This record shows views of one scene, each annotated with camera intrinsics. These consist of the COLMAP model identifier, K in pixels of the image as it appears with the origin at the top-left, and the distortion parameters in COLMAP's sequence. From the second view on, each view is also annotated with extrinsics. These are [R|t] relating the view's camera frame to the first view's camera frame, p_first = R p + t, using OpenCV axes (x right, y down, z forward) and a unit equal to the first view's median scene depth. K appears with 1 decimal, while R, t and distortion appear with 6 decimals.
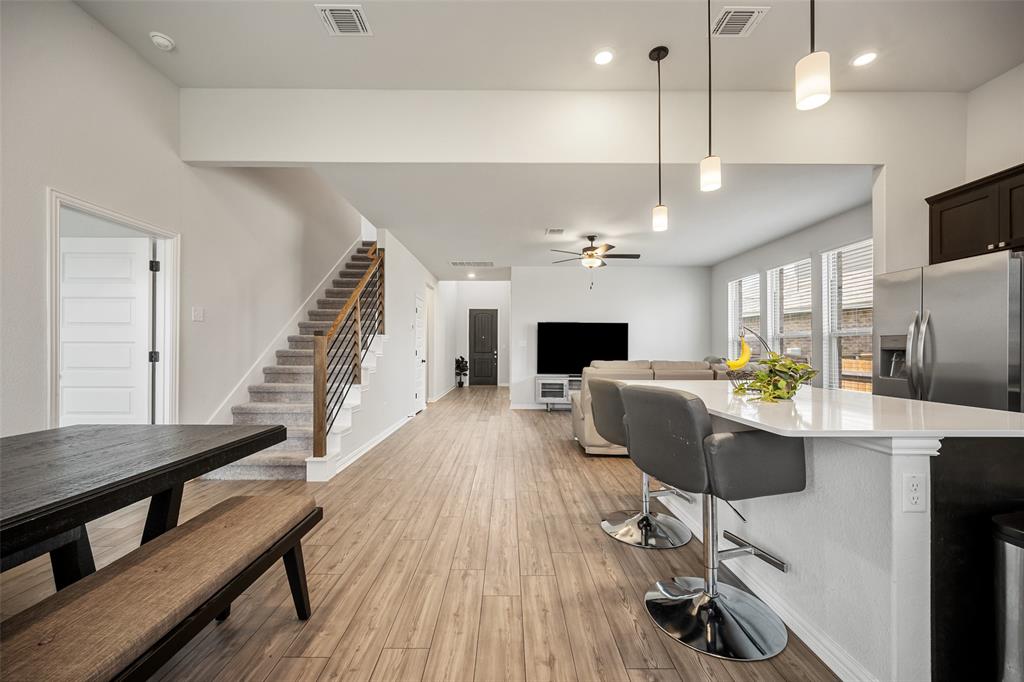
lens RADIAL K [[409.3, 0, 509.9], [0, 409.3, 345.0], [0, 0, 1]] dist [0.008883, -0.000075]
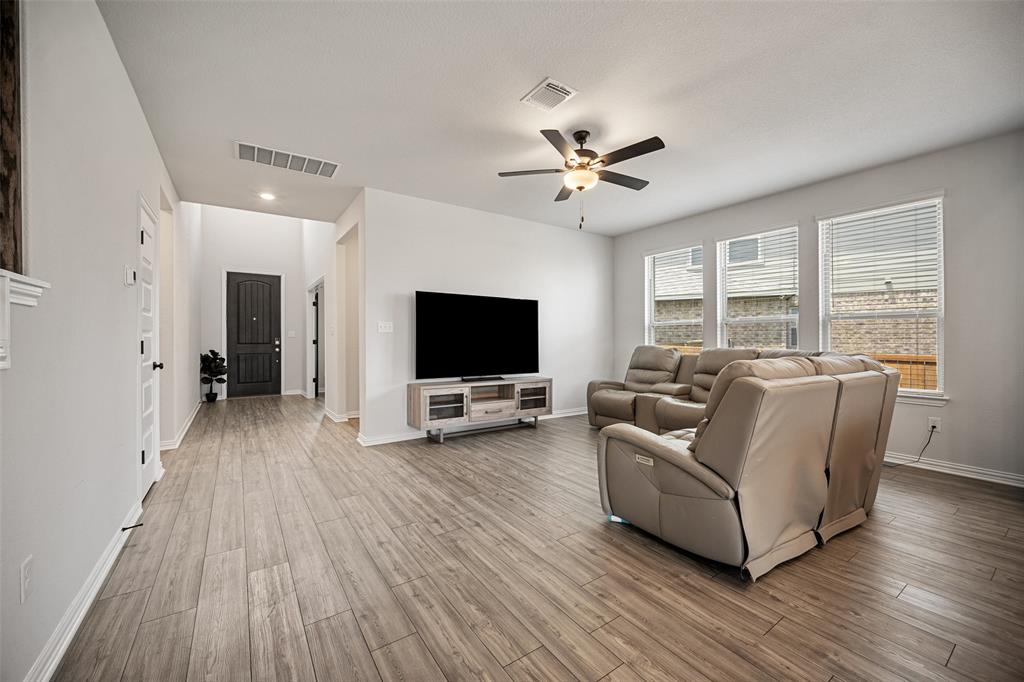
lens RADIAL K [[409.3, 0, 521.0], [0, 409.3, 338.9], [0, 0, 1]] dist [0.008883, -0.000075]
pose [[0.829516, -0.000364, 0.558483, -0.109437], [-0.005521, 0.999946, 0.008852, 0.005579], [-0.558456, -0.010426, 0.829468, 0.353148]]
